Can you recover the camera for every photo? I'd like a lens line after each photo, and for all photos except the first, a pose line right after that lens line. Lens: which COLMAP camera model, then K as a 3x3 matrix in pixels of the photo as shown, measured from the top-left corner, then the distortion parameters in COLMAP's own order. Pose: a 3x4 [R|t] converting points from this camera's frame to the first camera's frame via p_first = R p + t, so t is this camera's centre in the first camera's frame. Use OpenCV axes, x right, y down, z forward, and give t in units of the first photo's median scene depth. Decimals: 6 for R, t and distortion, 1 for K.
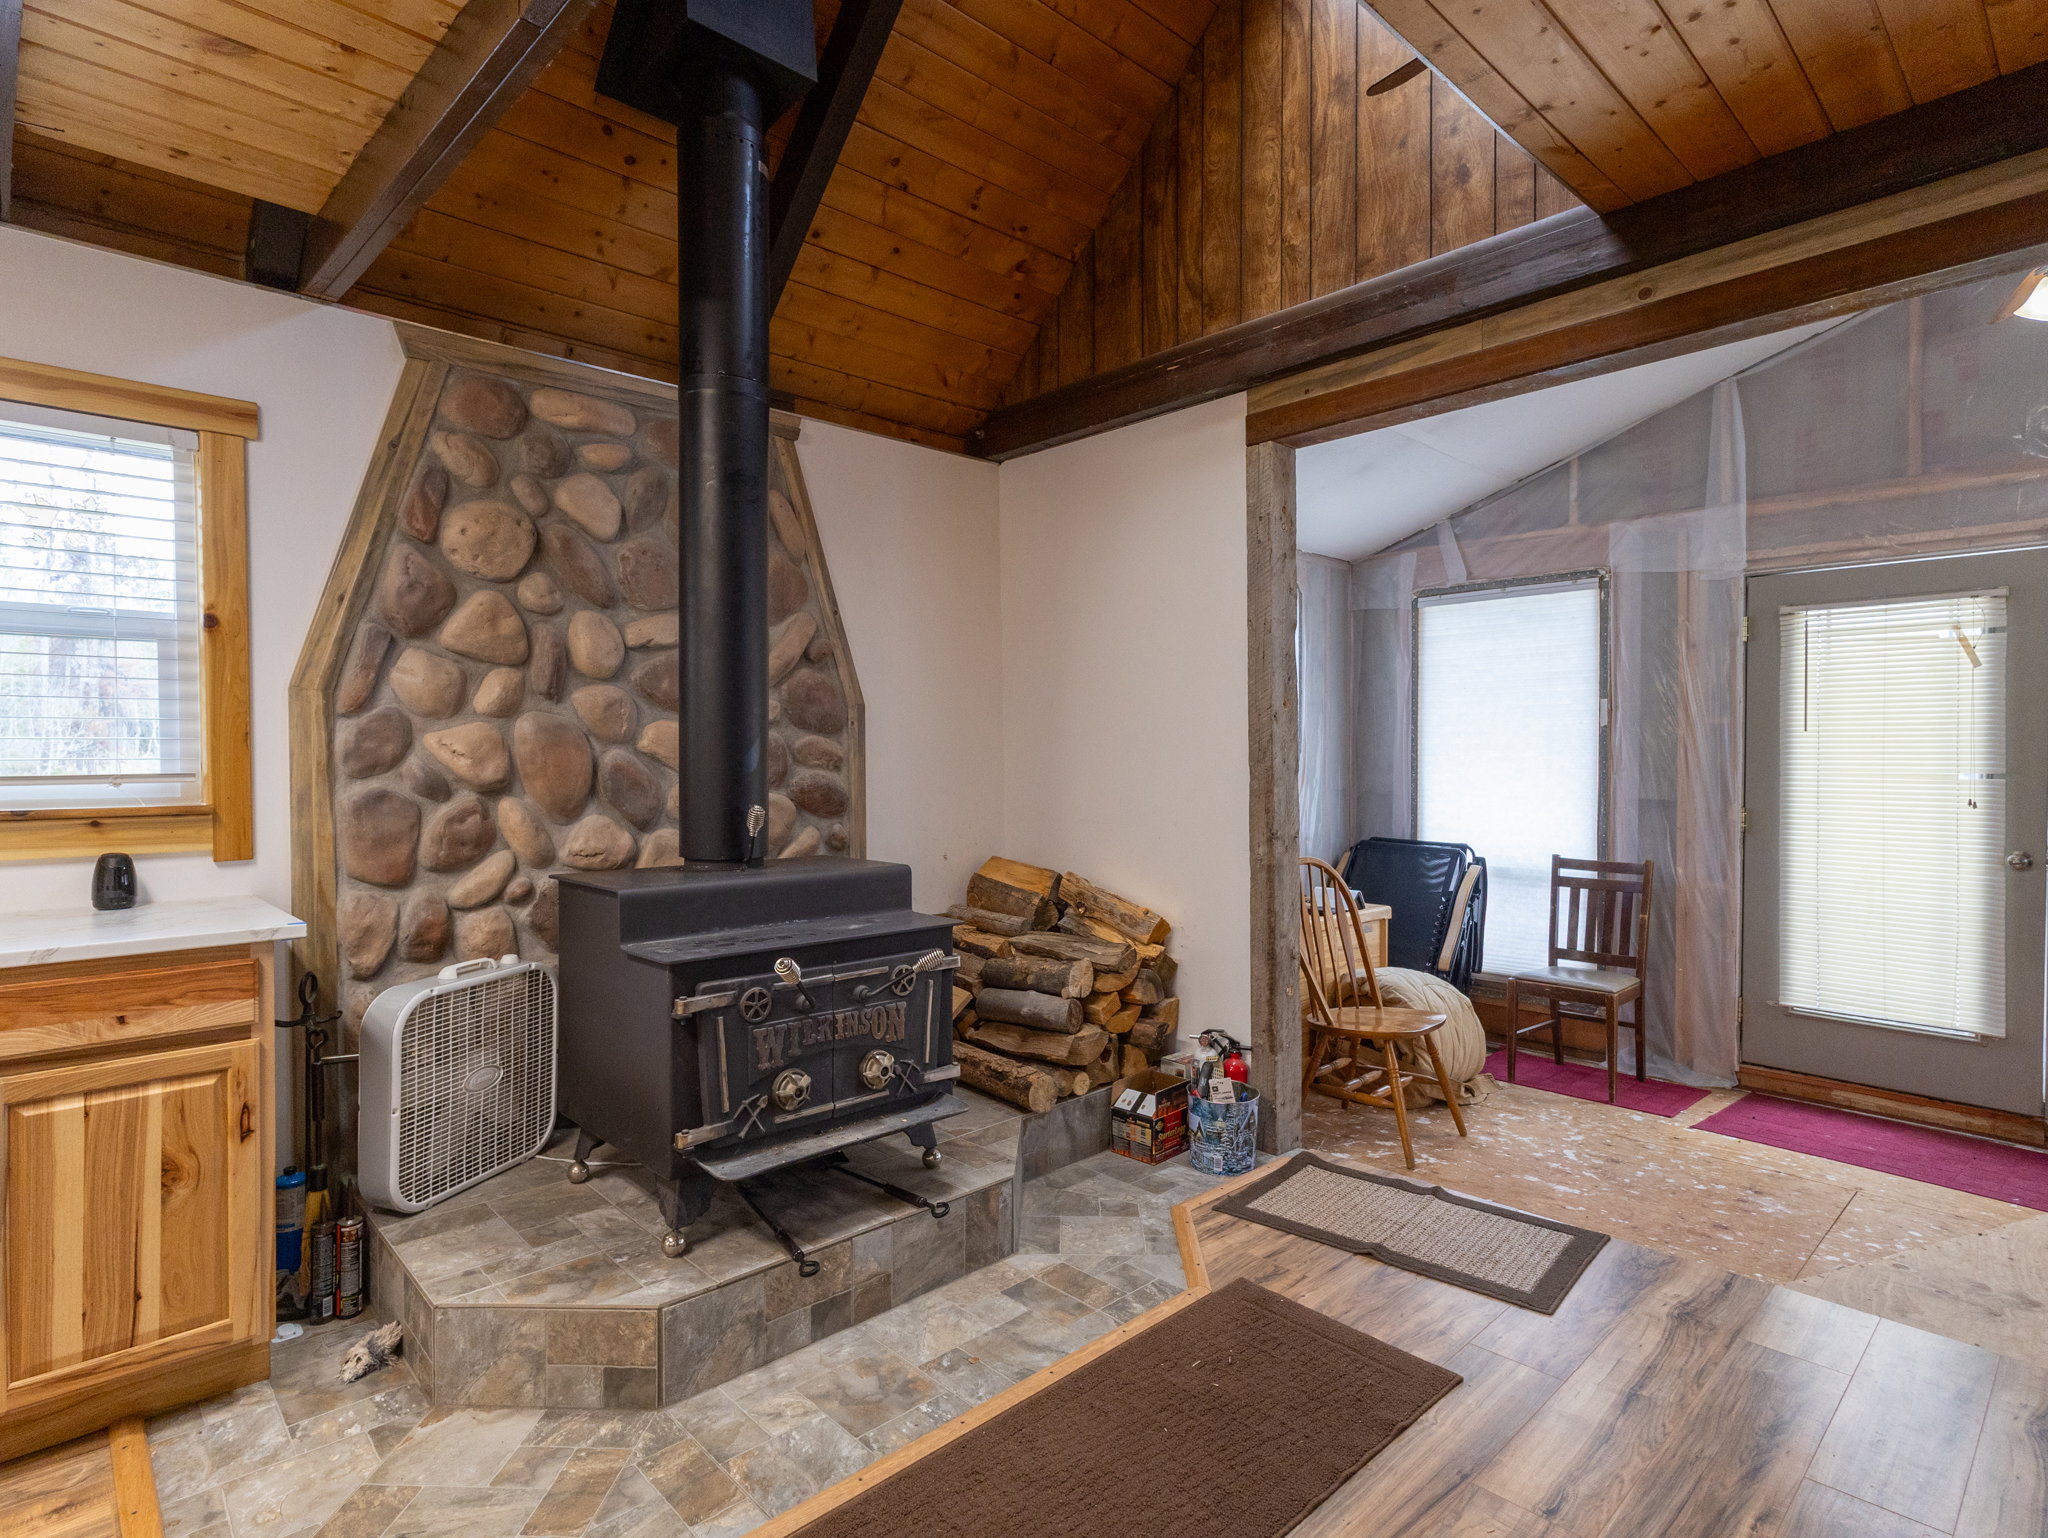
lens RADIAL K [[1075.4, 0, 981.8], [0, 1075.4, 761.7], [0, 0, 1]] dist [-0.002611, 0.003551]
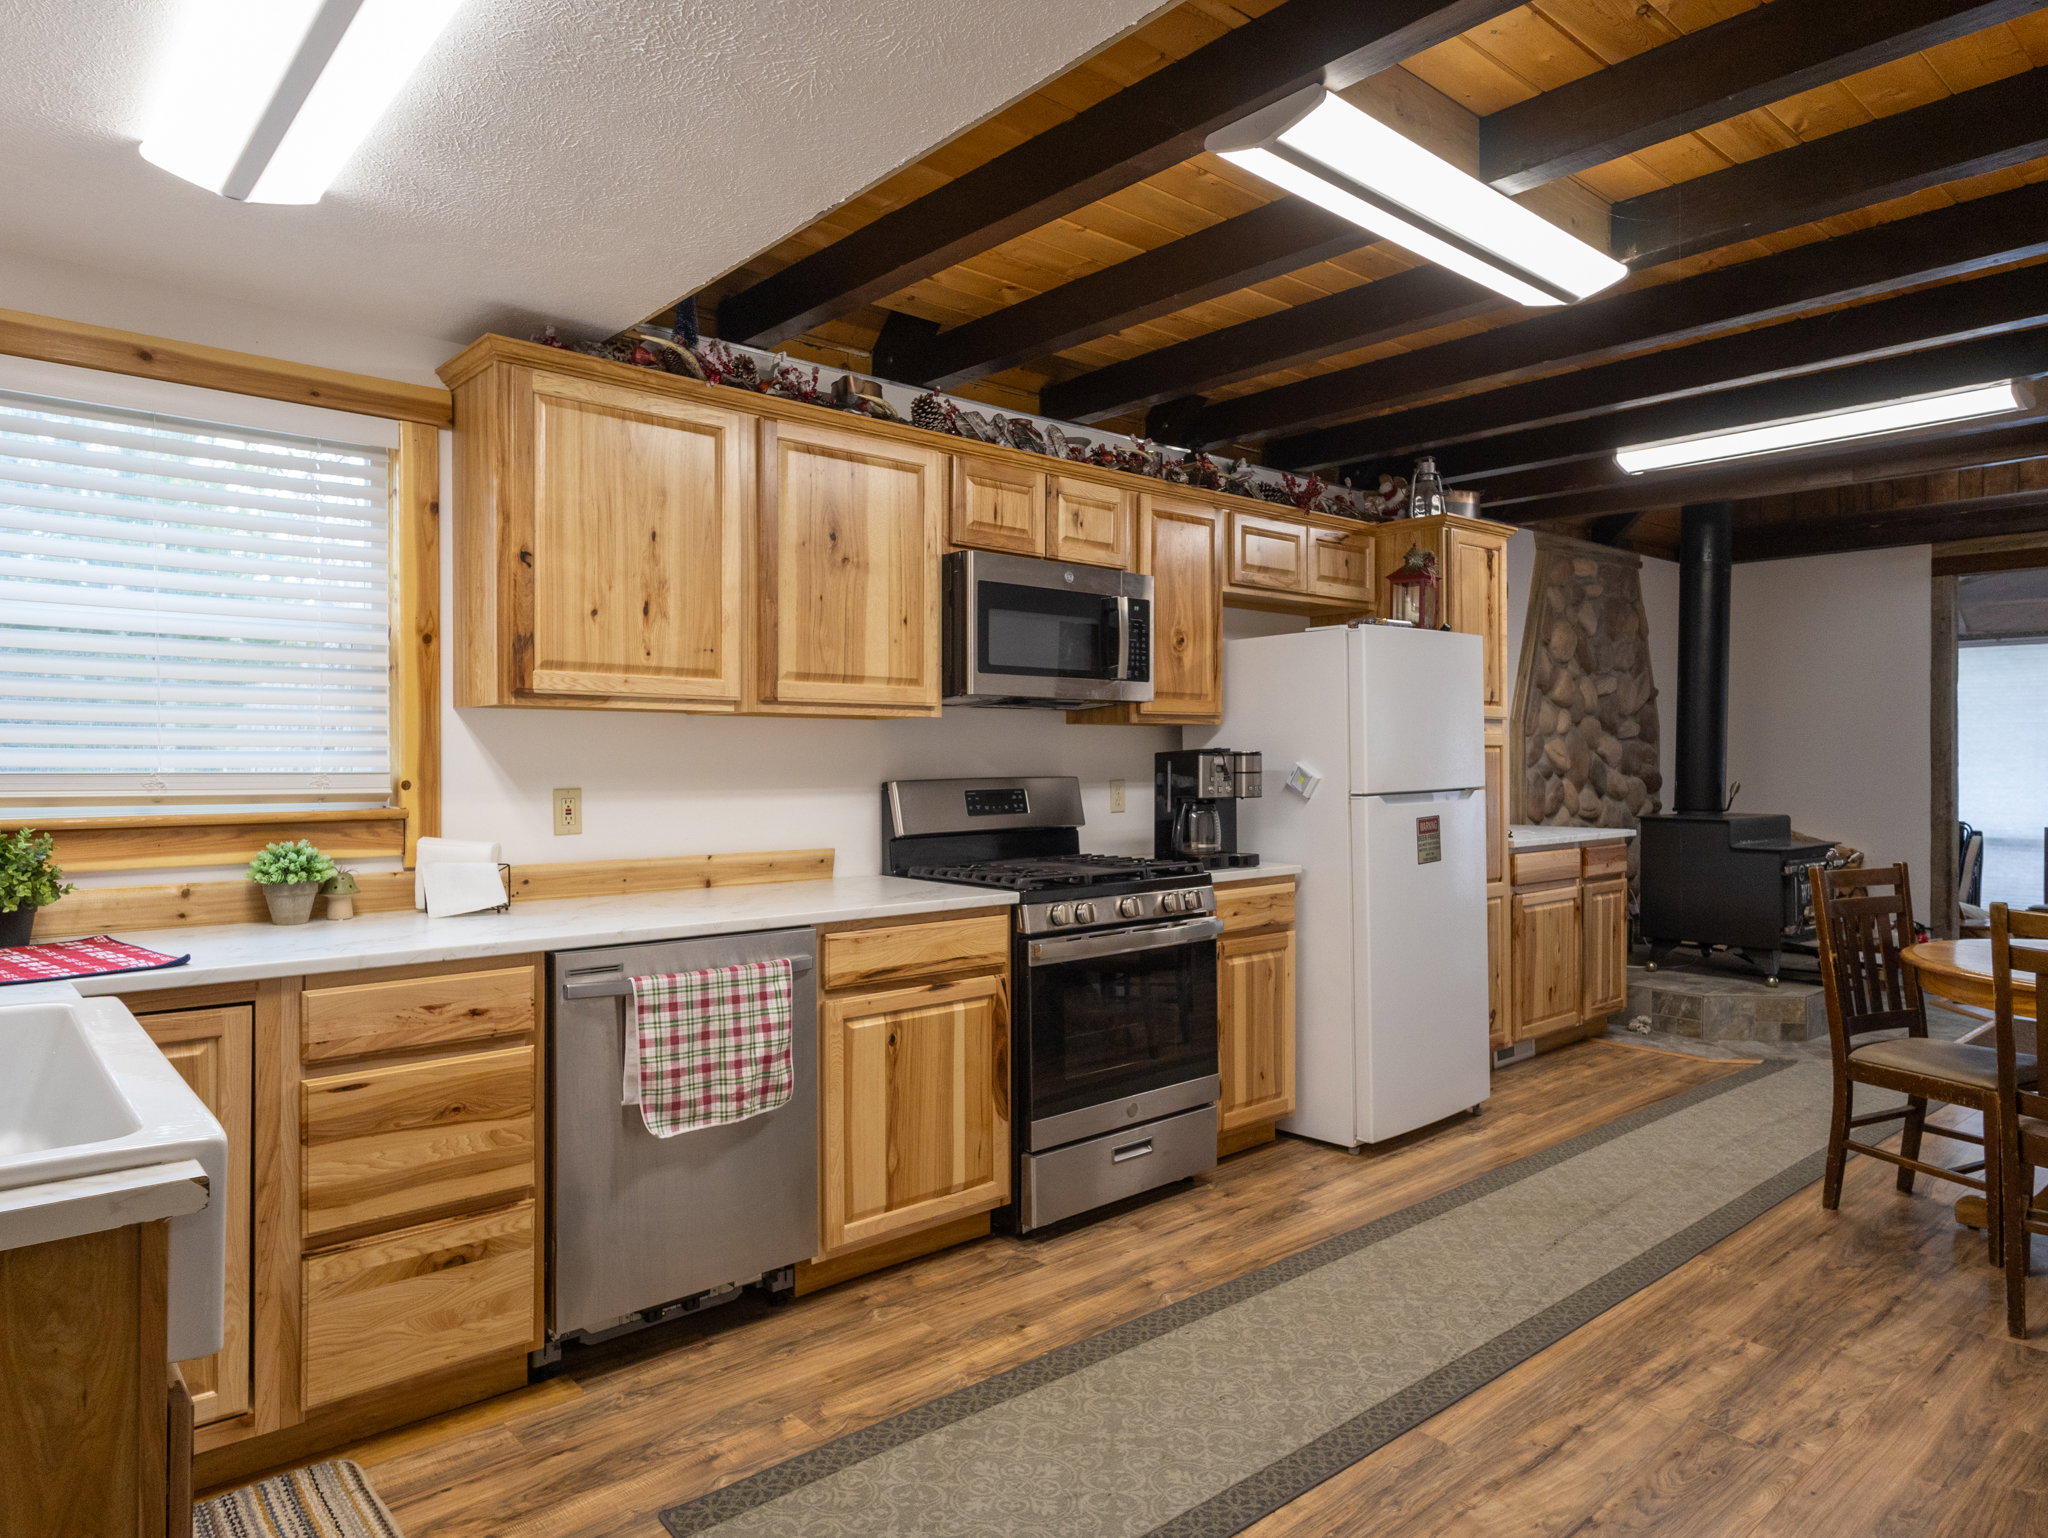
lens RADIAL K [[1283.9, 0, 1016.6], [0, 1283.9, 761.3], [0, 0, 1]] dist [0.008718, 0.009375]
pose [[0.999843, 0.000701, -0.017682, -1.385762], [-0.000835, 0.999971, -0.007598, 0.020831], [0.017676, 0.007612, 0.999815, -1.276412]]
